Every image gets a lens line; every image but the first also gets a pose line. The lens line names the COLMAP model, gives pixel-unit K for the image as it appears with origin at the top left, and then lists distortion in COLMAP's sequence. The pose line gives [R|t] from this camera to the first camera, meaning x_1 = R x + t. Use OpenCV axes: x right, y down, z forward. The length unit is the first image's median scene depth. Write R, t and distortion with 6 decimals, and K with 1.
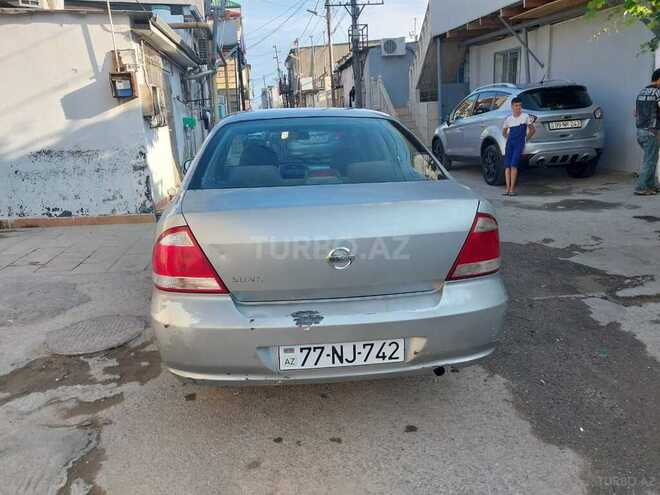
lens RADIAL K [[536.0, 0, 327.6], [0, 536.0, 181.3], [0, 0, 1]] dist [0.005803, -0.001123]
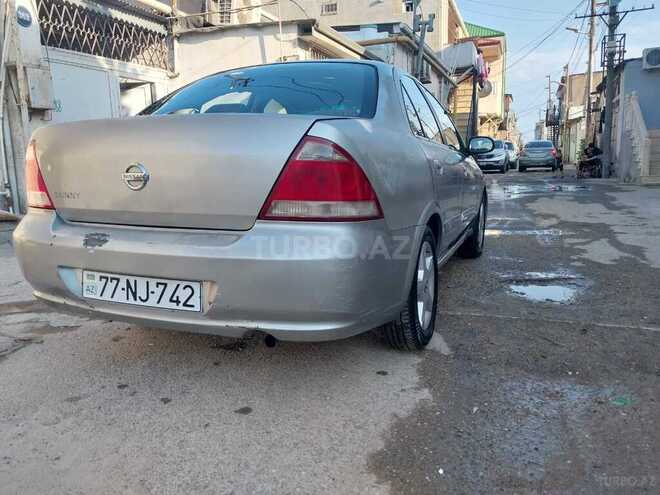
lens RADIAL K [[531.4, 0, 331.6], [0, 531.4, 200.5], [0, 0, 1]] dist [0.066911, -0.116561]
pose [[0.880165, 0.059369, -0.470941, 0.495282], [-0.074931, 0.997086, -0.014344, 0.117542], [0.468716, 0.047913, 0.882048, 0.267213]]
